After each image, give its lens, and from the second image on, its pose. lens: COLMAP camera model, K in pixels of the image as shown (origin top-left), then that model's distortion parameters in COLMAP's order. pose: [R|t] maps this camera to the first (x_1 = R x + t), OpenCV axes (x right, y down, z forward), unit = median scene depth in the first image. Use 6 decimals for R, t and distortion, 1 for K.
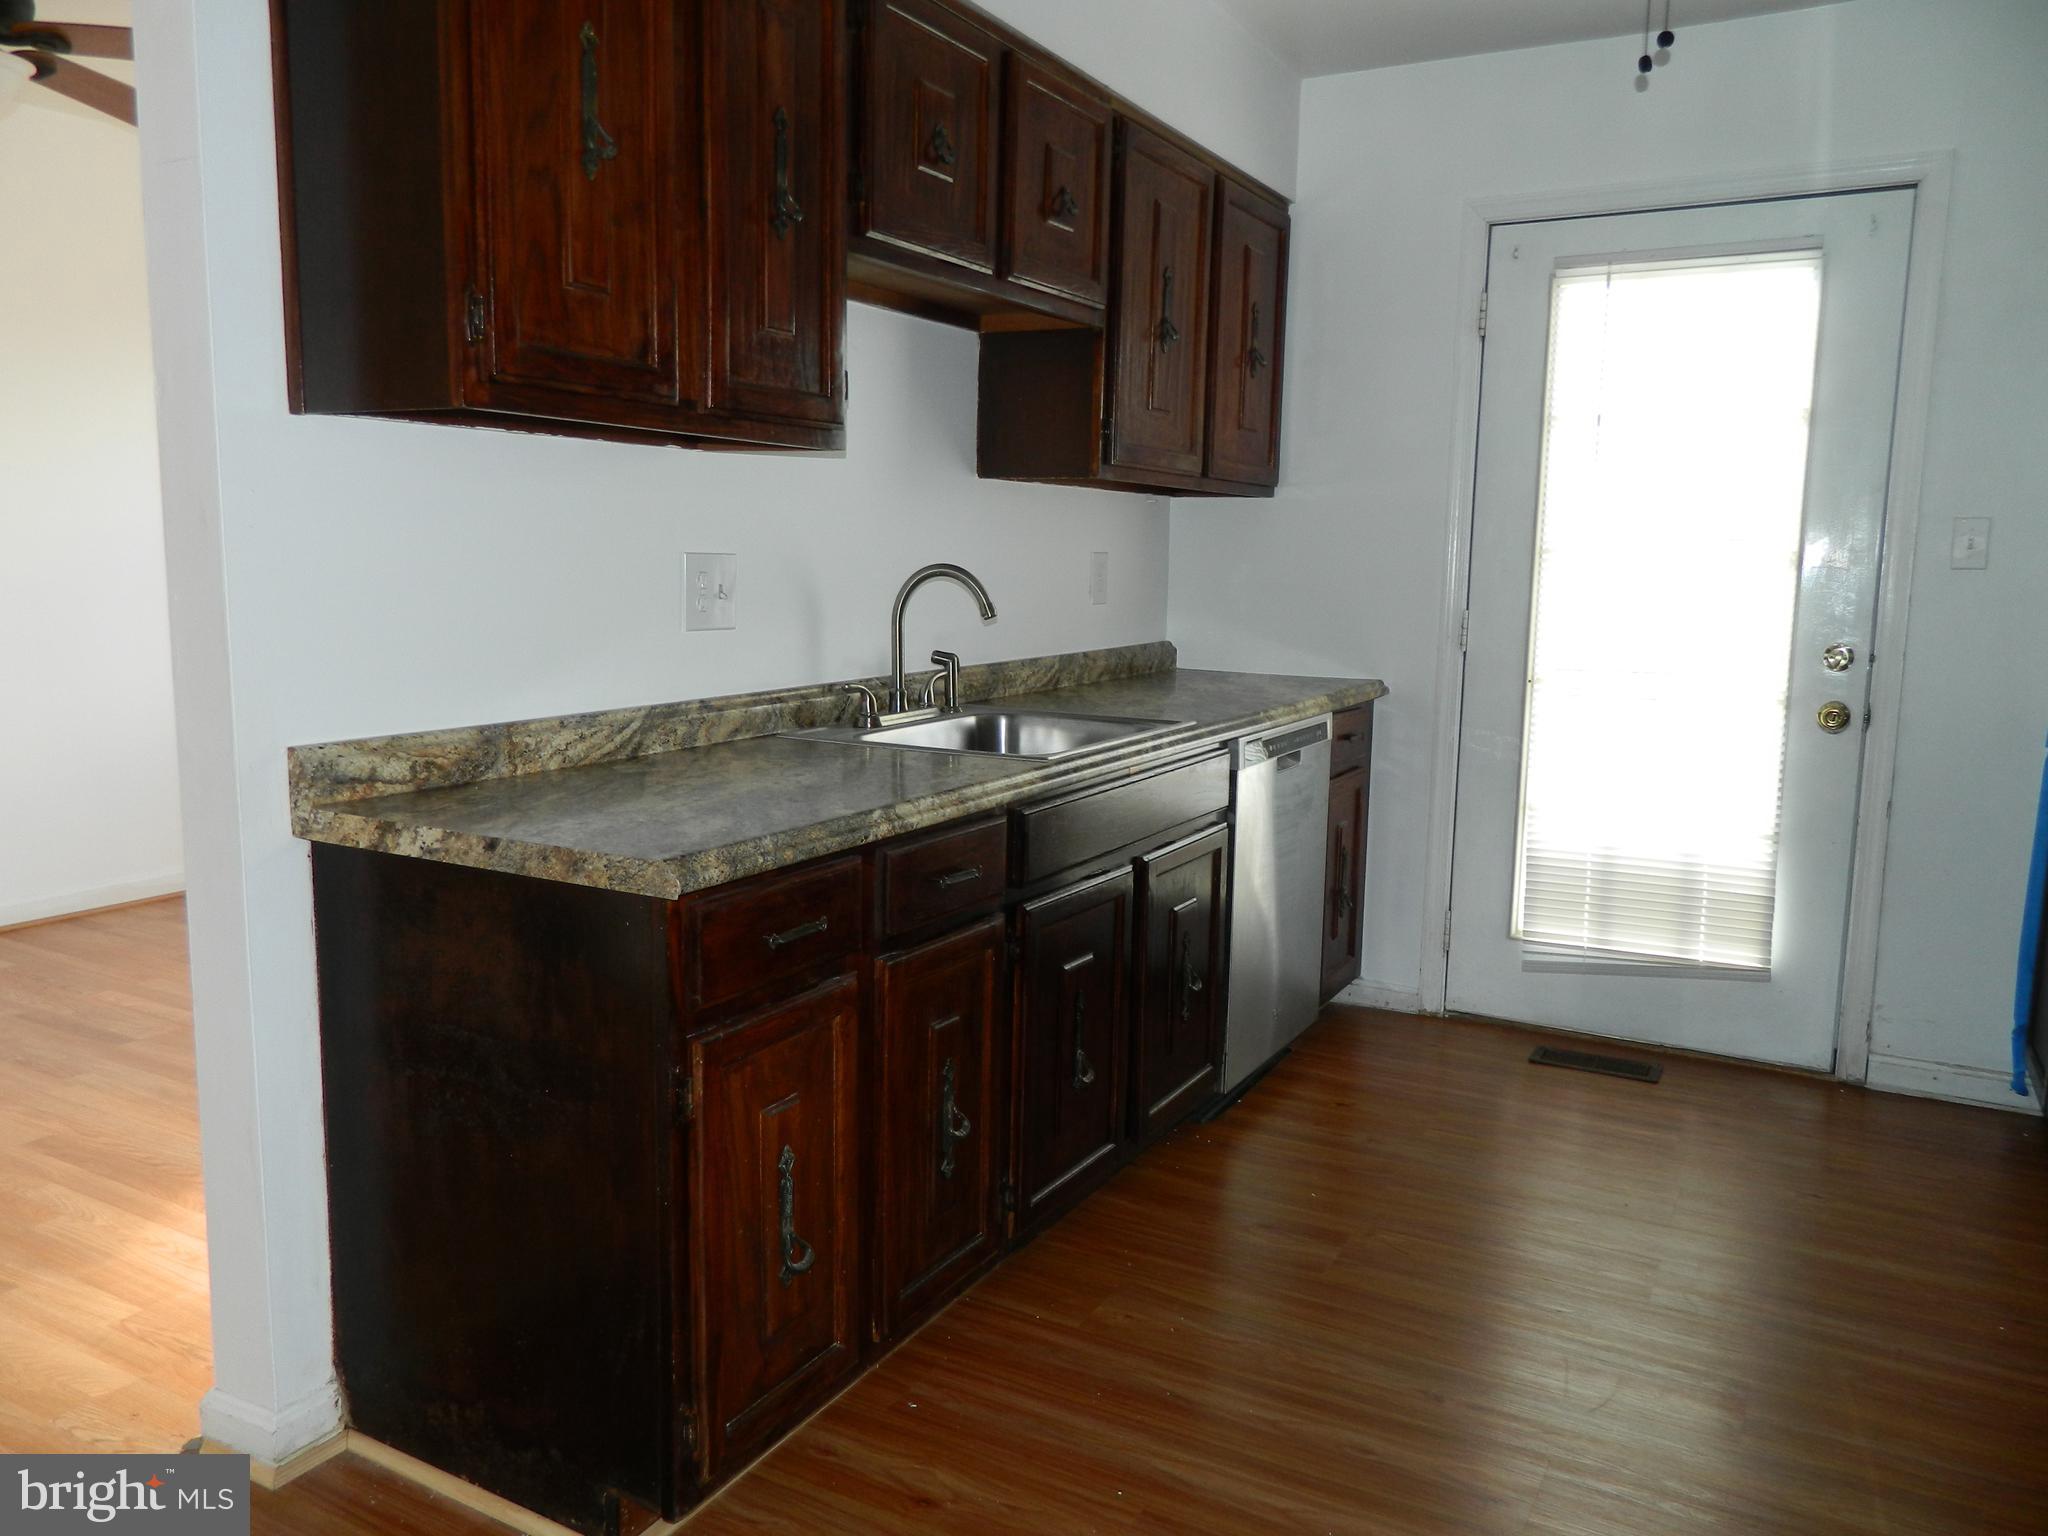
lens RADIAL K [[1554.4, 0, 1024.0], [0, 1554.4, 768.0], [0, 0, 1]] dist [0.016934, -0.007574]
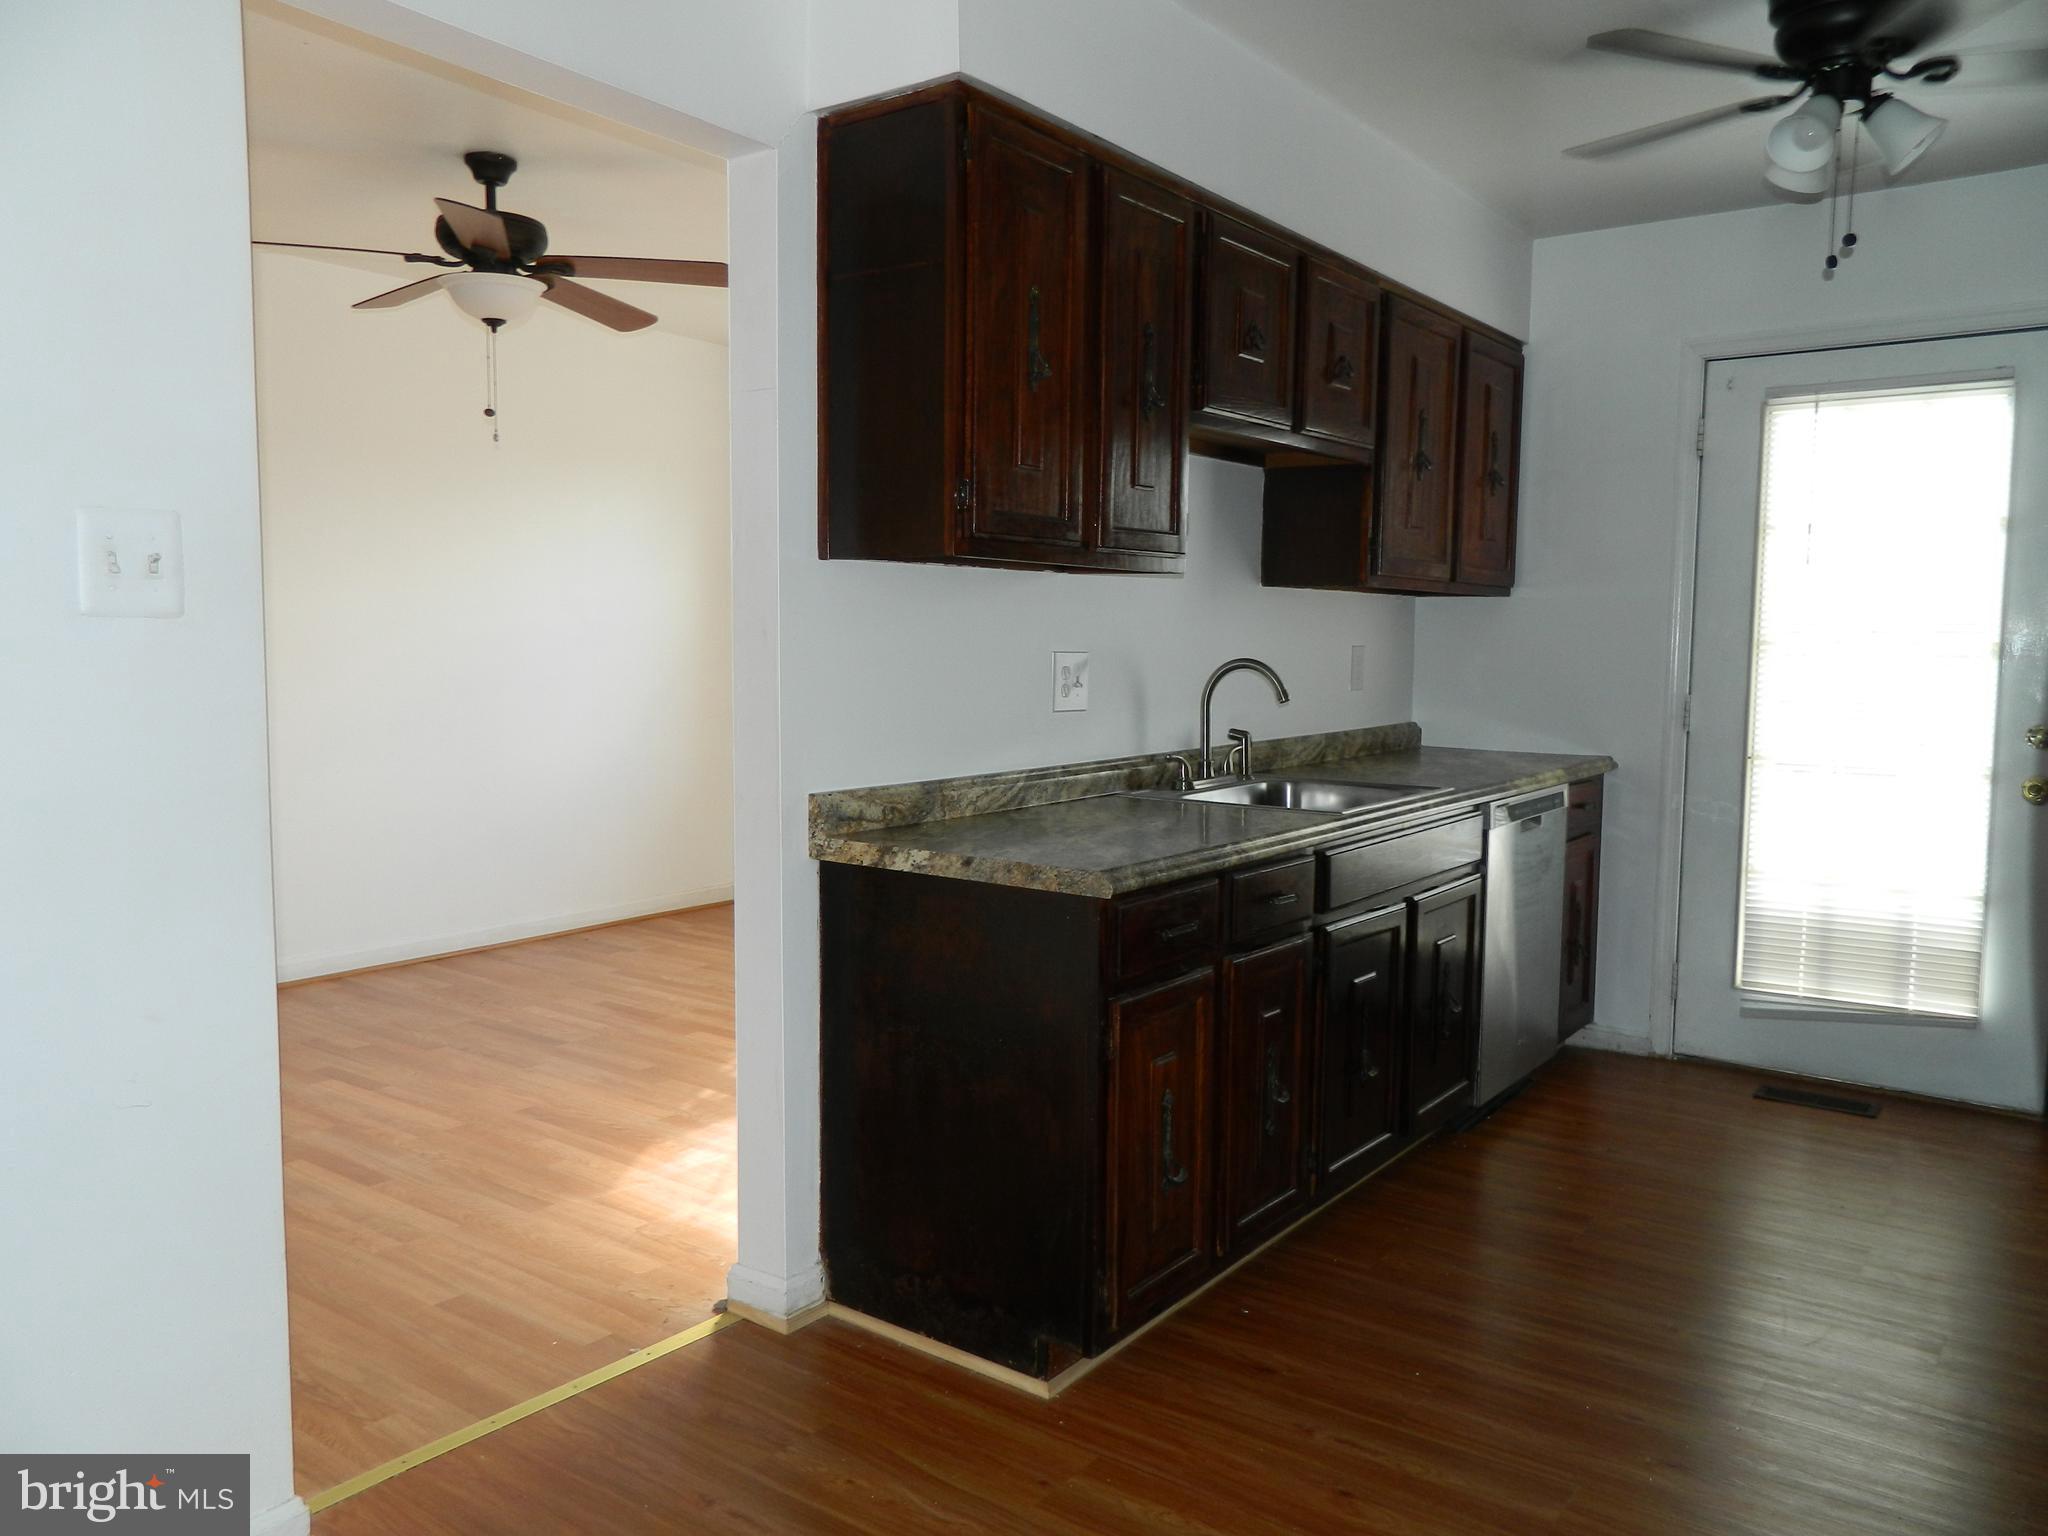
lens RADIAL K [[1563.3, 0, 1015.9], [0, 1563.3, 763.9], [0, 0, 1]] dist [0.016200, 0.003448]
pose [[0.991632, 0.004292, -0.129028, -0.070856], [-0.011655, 0.998342, -0.056364, 0.024601], [0.128572, 0.057396, 0.990038, -0.248386]]
